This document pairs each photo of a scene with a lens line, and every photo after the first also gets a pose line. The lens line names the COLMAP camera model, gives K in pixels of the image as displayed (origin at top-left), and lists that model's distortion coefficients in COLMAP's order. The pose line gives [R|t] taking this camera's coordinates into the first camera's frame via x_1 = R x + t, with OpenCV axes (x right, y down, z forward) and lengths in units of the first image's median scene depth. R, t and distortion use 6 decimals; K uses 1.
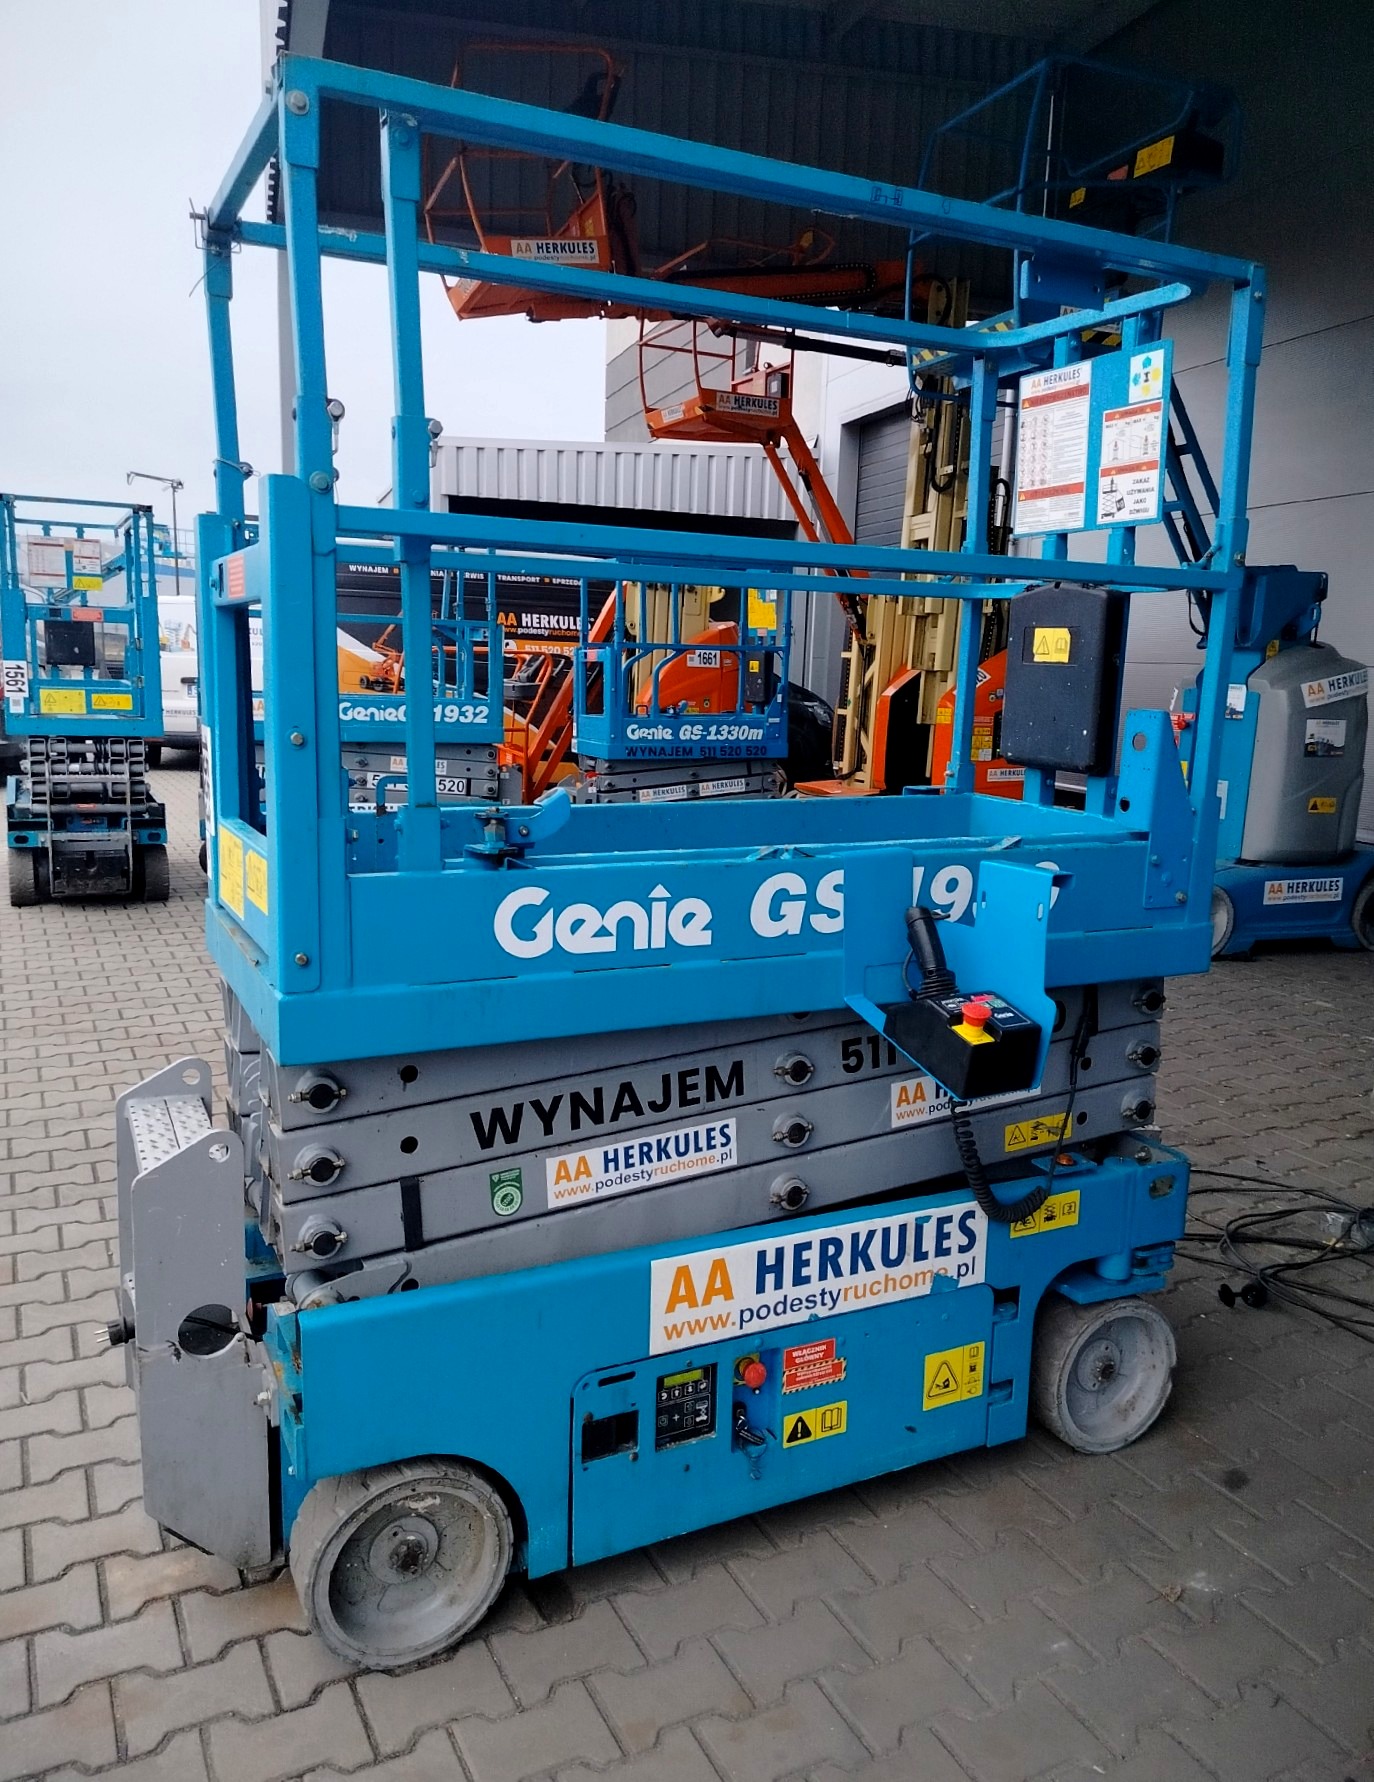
lens RADIAL K [[1347.1, 0, 680.3], [0, 1347.1, 897.5], [0, 0, 1]] dist [0.008235, 0.000986]
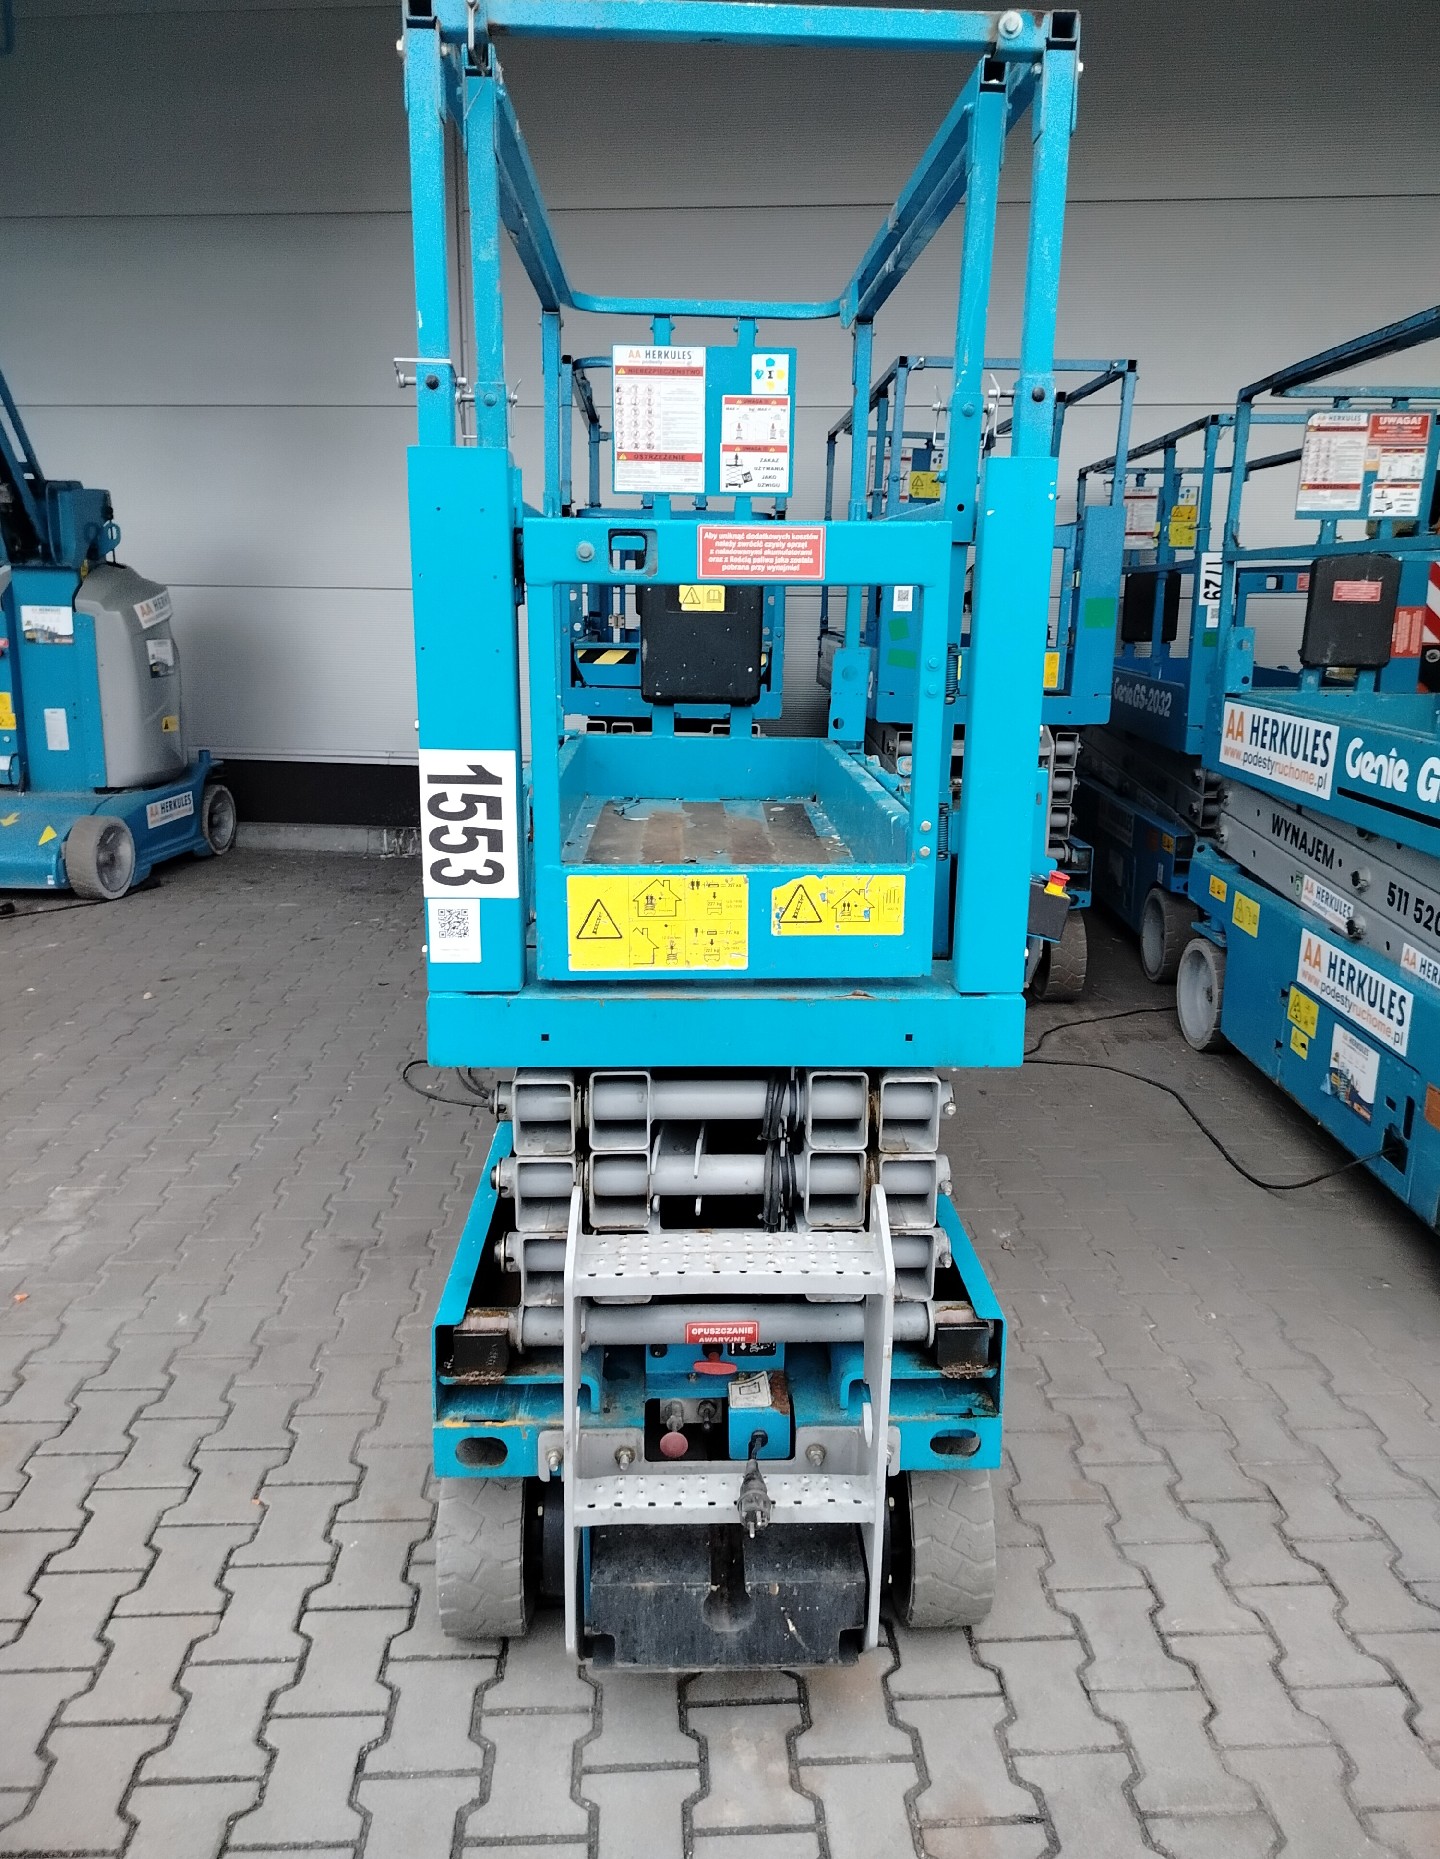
lens RADIAL K [[1362.6, 0, 722.6], [0, 1362.6, 918.6], [0, 0, 1]] dist [-0.007764, -0.001332]
pose [[0.402061, -0.233458, 0.885350, -0.823173], [0.157399, 0.970176, 0.184347, -0.133068], [-0.901983, 0.065235, 0.426816, 0.512398]]
